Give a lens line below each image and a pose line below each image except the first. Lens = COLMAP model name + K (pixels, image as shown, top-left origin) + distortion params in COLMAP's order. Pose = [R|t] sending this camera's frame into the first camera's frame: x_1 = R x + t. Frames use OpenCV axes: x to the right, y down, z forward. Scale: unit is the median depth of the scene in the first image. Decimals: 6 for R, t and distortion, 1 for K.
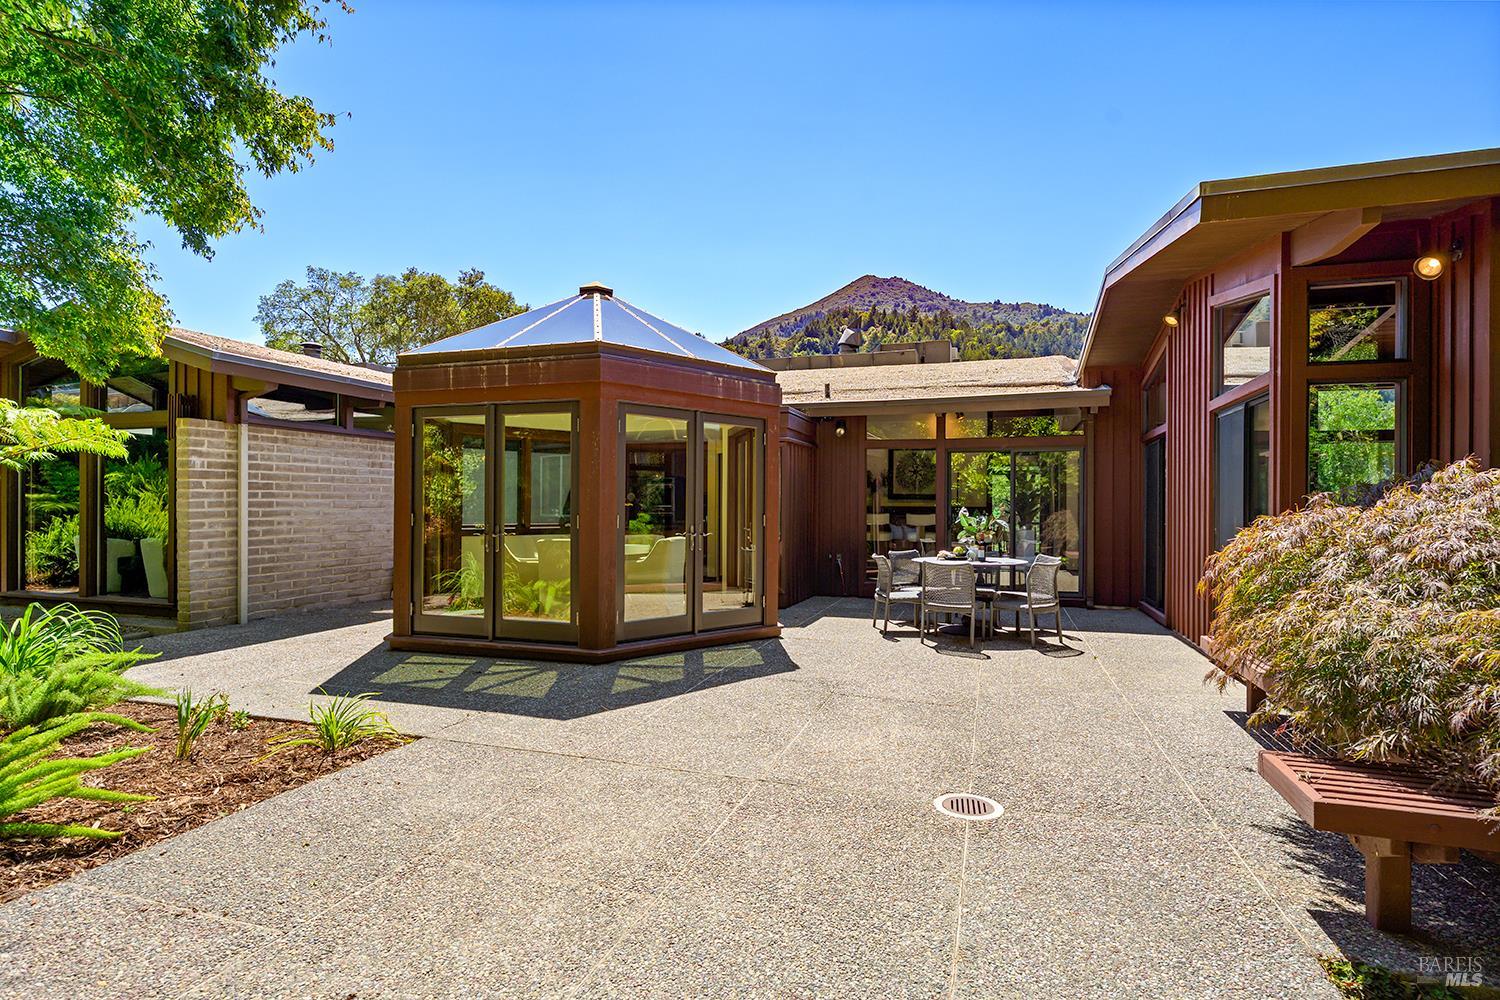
lens RADIAL K [[778.6, 0, 751.1], [0, 778.6, 509.1], [0, 0, 1]] dist [0.004362, 0.000398]
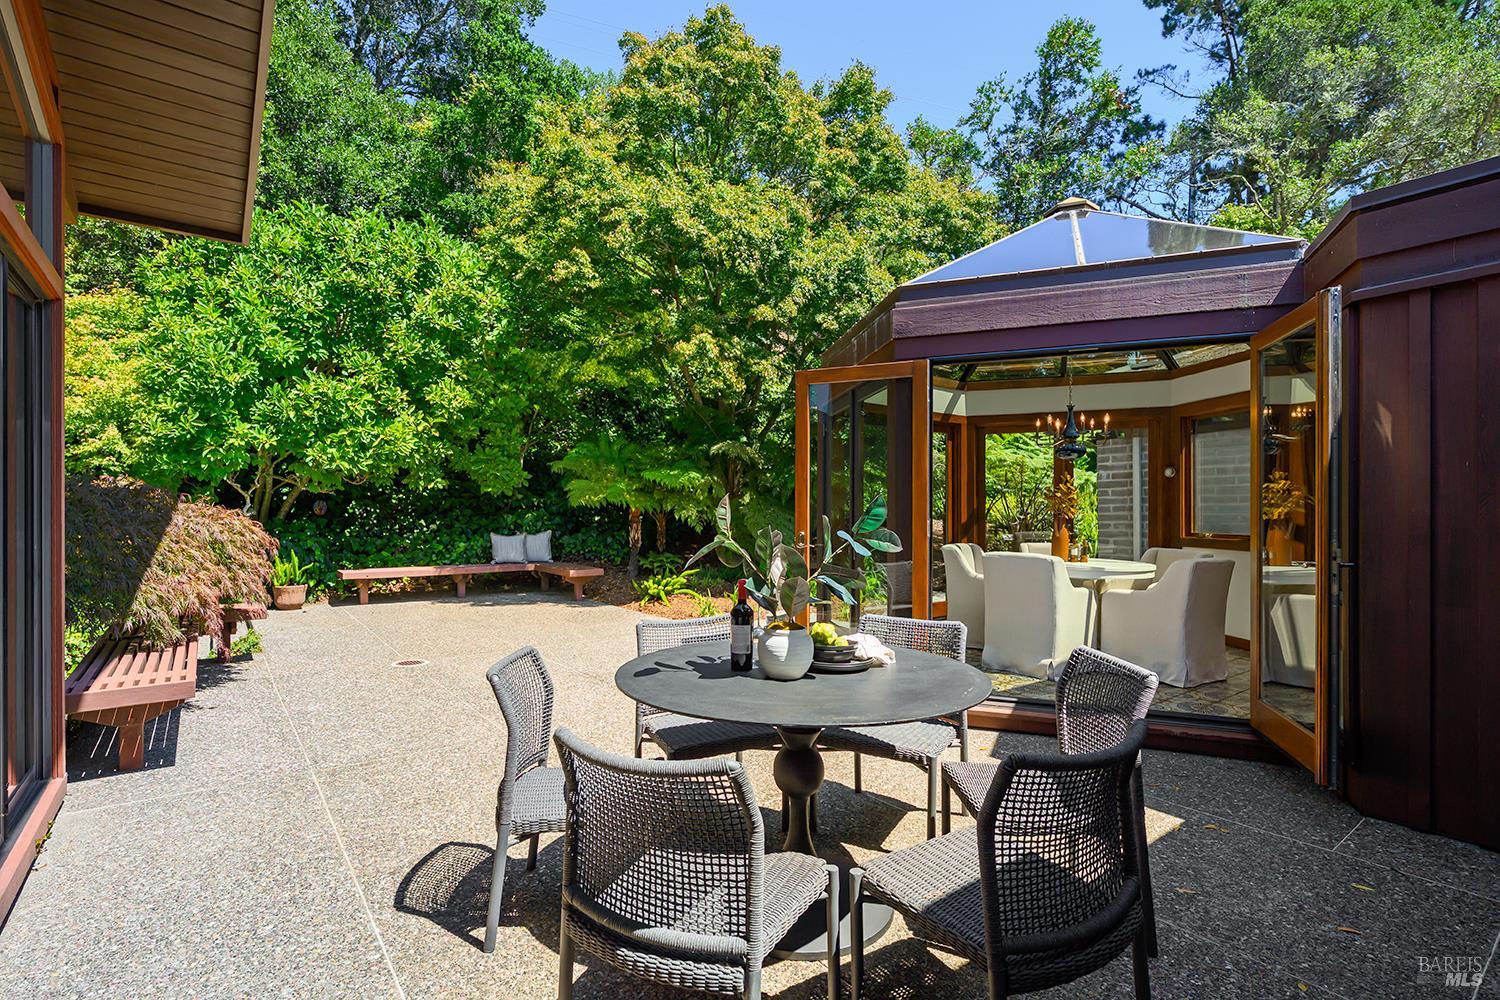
lens RADIAL K [[720.1, 0, 755.0], [0, 720.1, 509.1], [0, 0, 1]] dist [0.002217, -0.000219]
pose [[-0.560406, 0.004806, -0.828204, 0.534829], [0.004412, 0.999986, 0.002817, -0.011506], [0.828206, -0.002075, -0.560419, 1.168207]]
